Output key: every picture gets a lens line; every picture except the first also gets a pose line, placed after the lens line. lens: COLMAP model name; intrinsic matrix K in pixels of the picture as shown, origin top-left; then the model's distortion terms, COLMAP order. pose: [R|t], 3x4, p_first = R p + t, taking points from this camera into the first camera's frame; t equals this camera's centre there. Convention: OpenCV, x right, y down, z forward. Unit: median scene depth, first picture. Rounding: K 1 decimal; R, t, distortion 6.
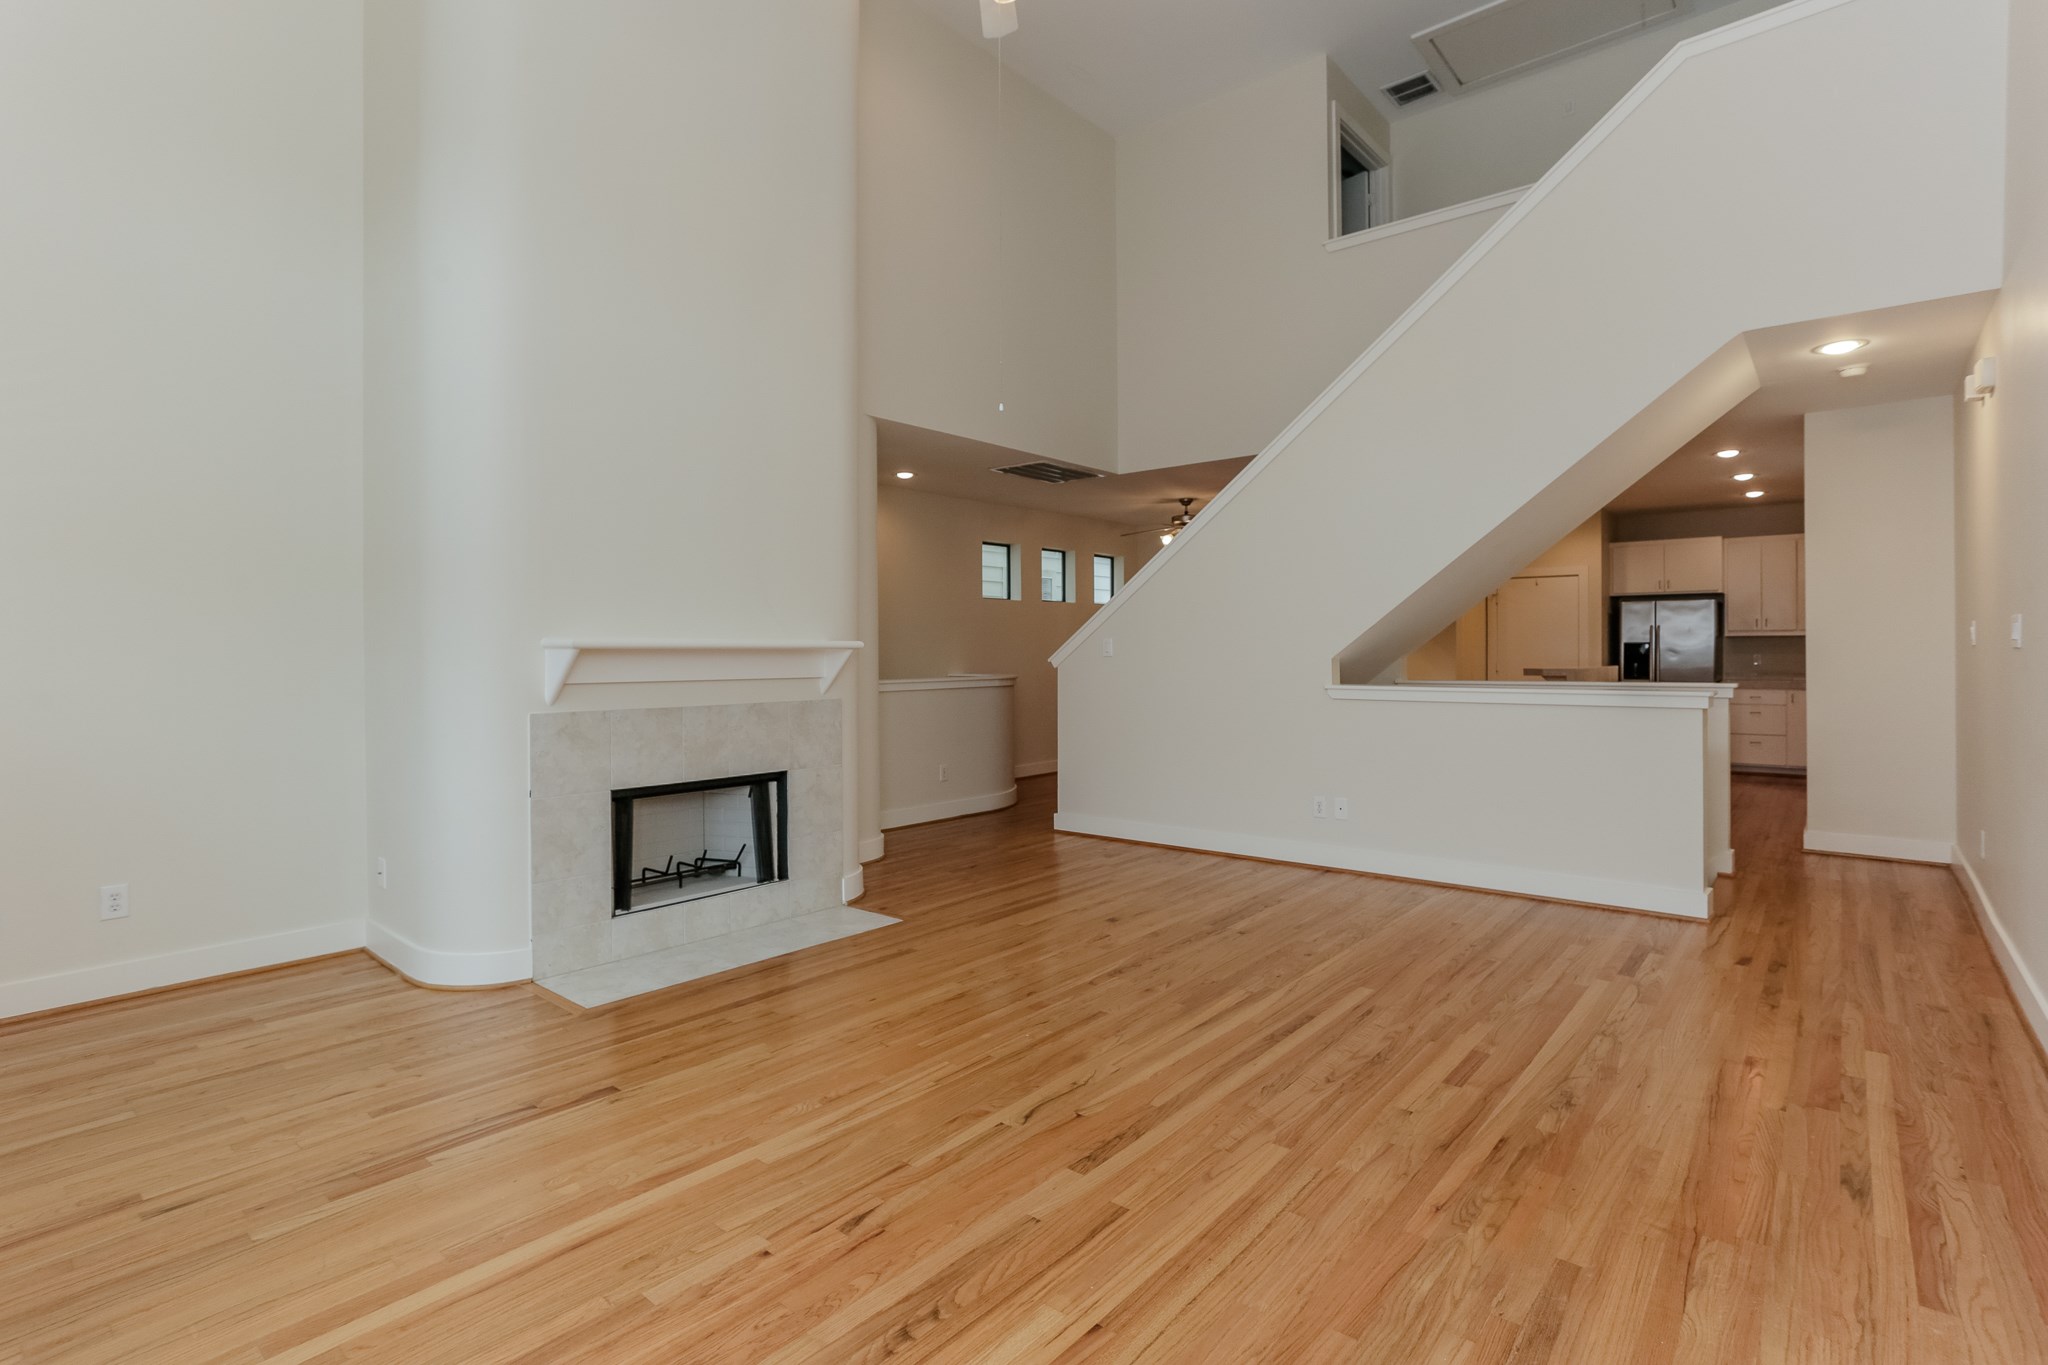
lens RADIAL K [[994.6, 0, 1016.1], [0, 994.6, 675.6], [0, 0, 1]] dist [-0.028334, 0.006555]
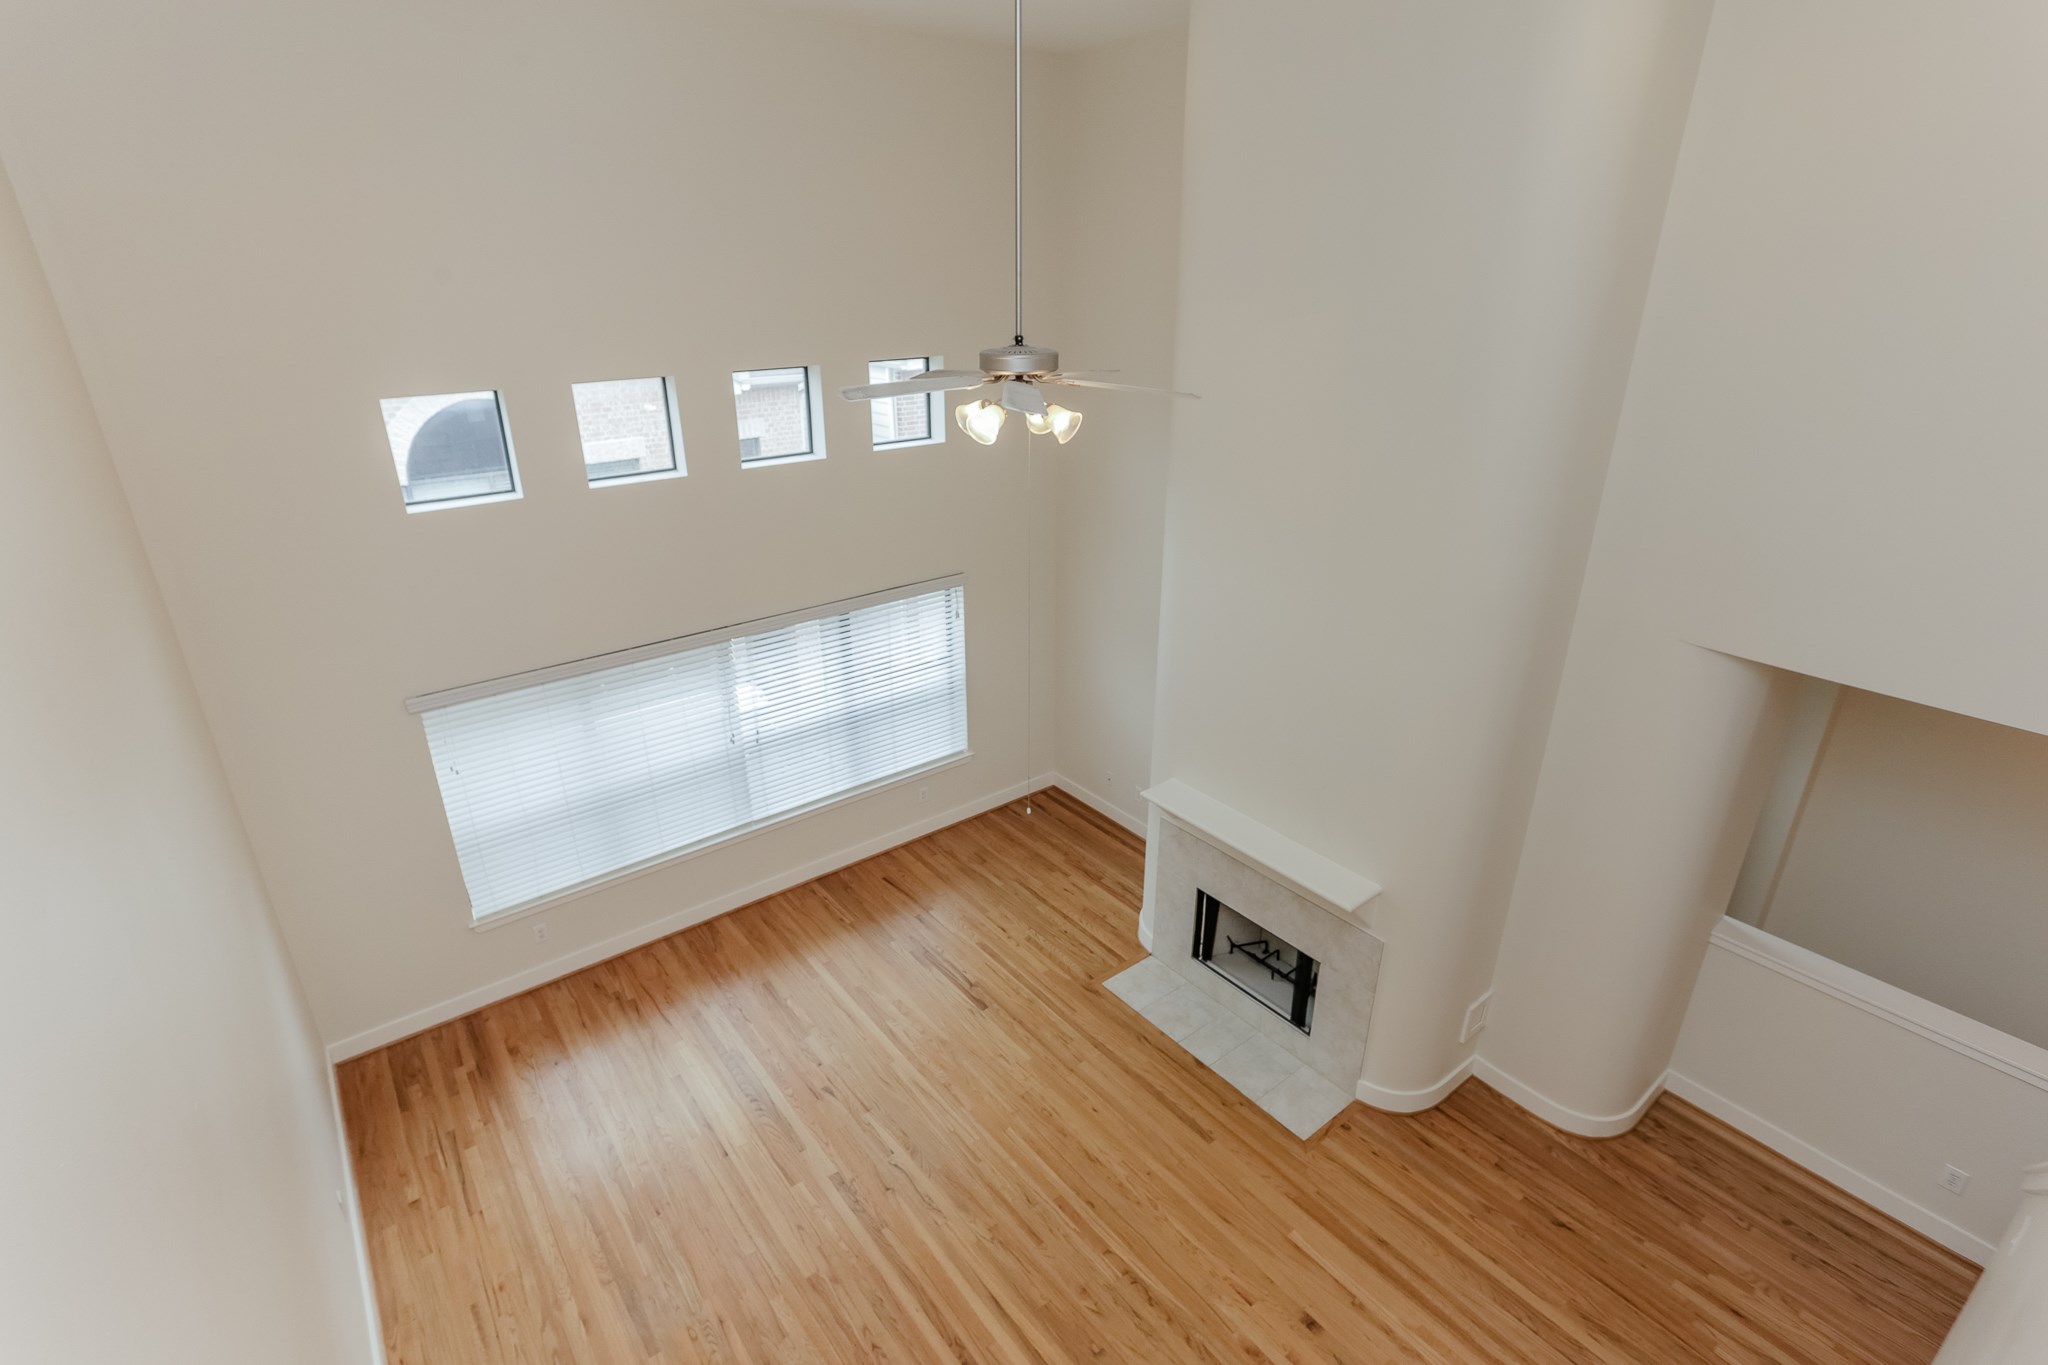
lens RADIAL K [[994.6, 0, 1025.1], [0, 994.6, 672.5], [0, 0, 1]] dist [-0.028334, 0.006555]
pose [[-0.206441, 0.377234, -0.902816, 0.957936], [-0.014793, 0.921383, 0.388374, -0.838884], [0.978347, 0.093532, -0.184631, 1.119824]]
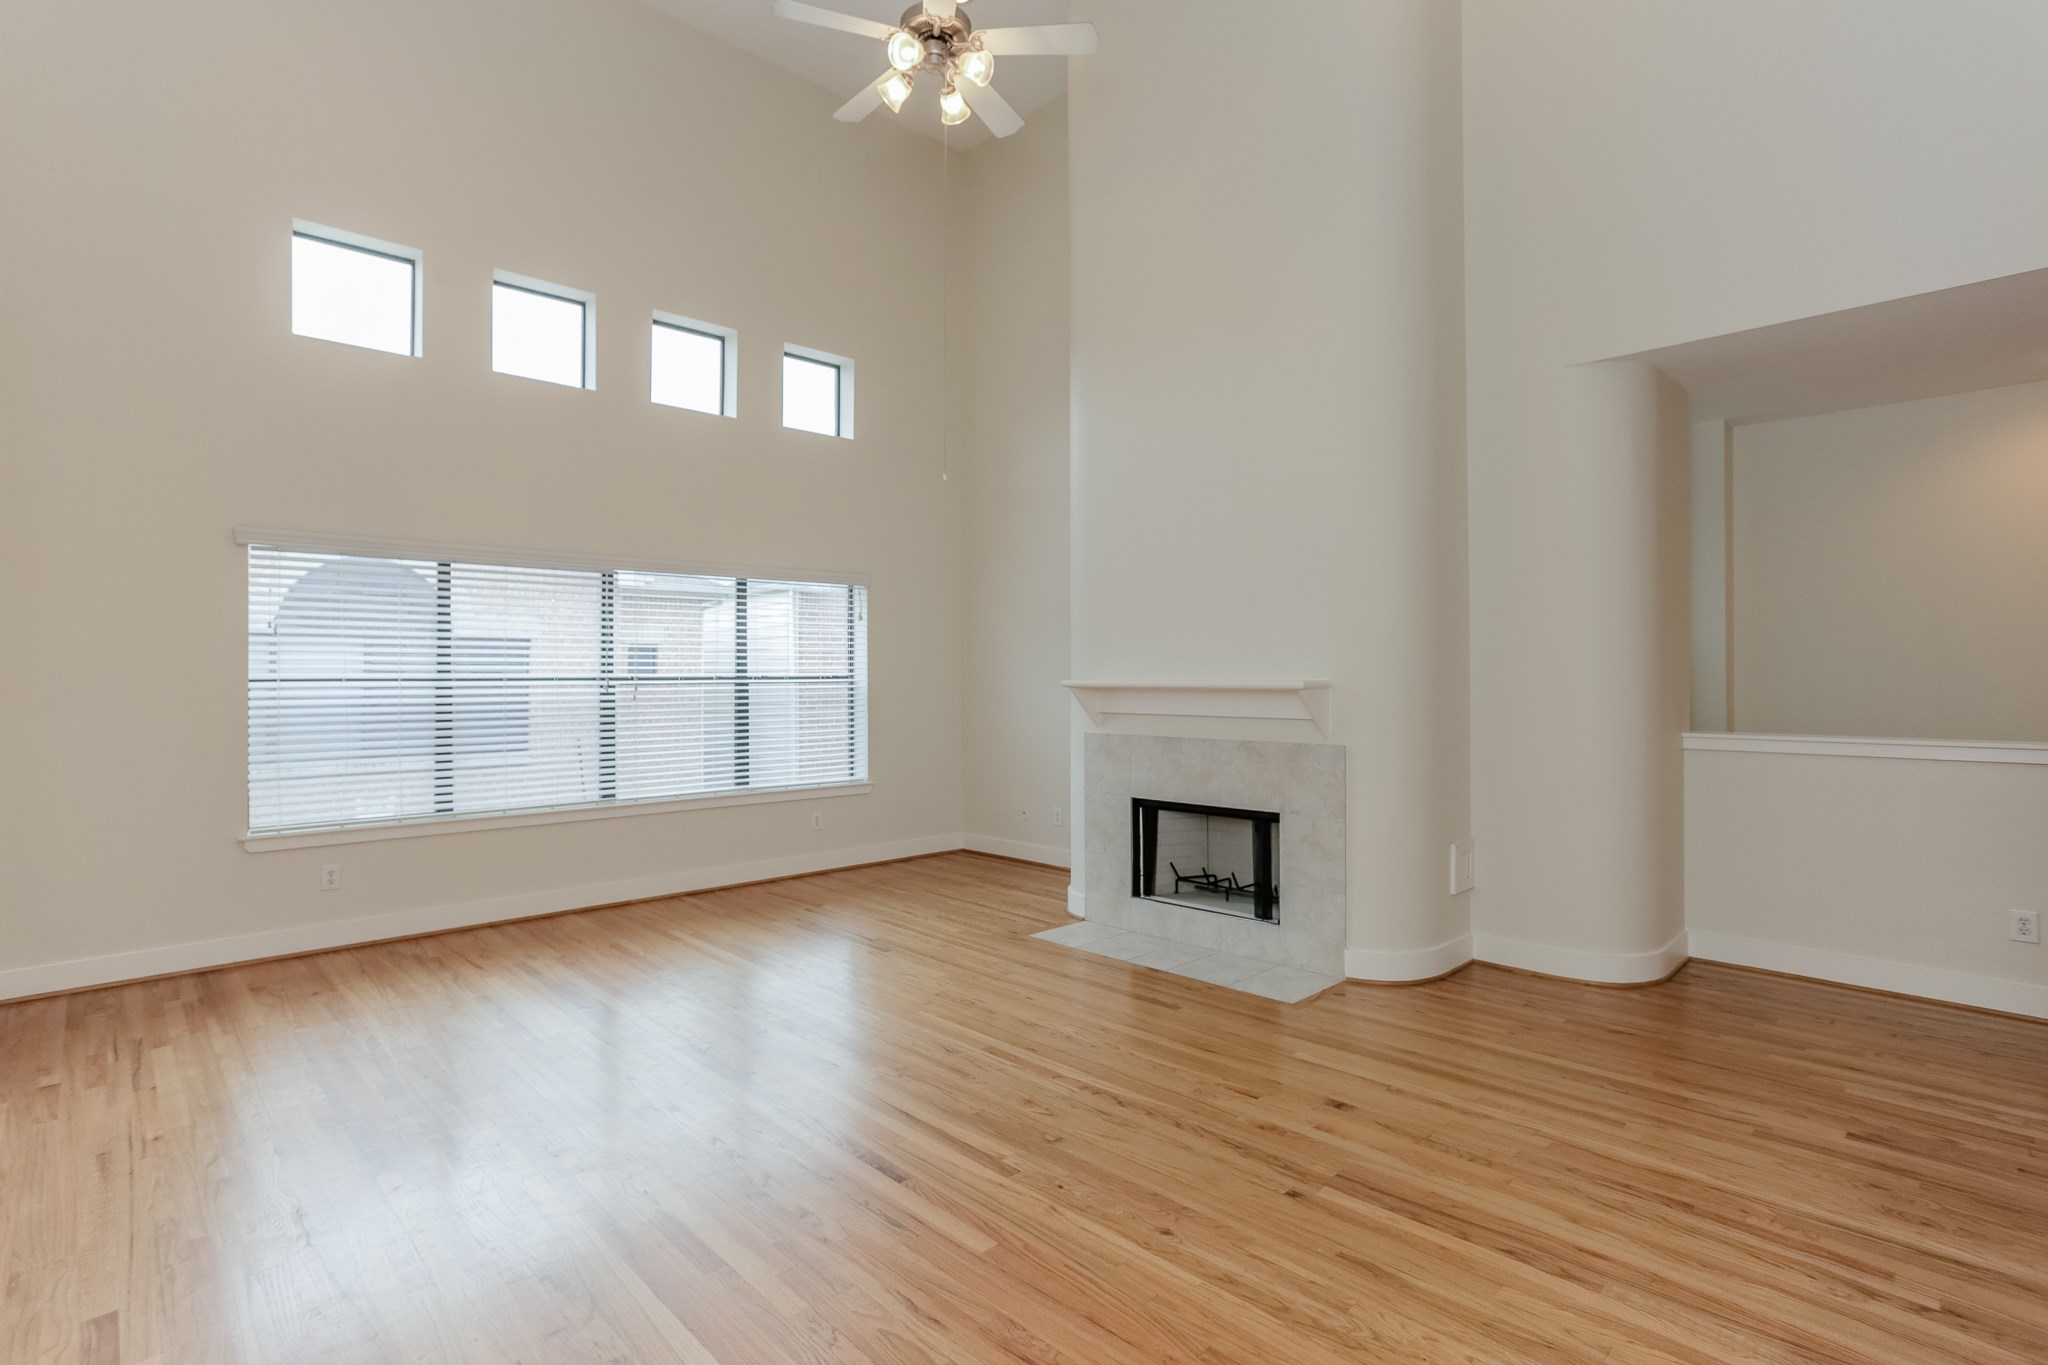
lens RADIAL K [[994.6, 0, 1029.1], [0, 994.6, 660.0], [0, 0, 1]] dist [-0.028334, 0.006555]
pose [[-0.097666, -0.013295, -0.995130, 1.014834], [-0.013378, 0.999838, -0.012045, -0.051658], [0.995129, 0.012136, -0.097829, 1.119245]]
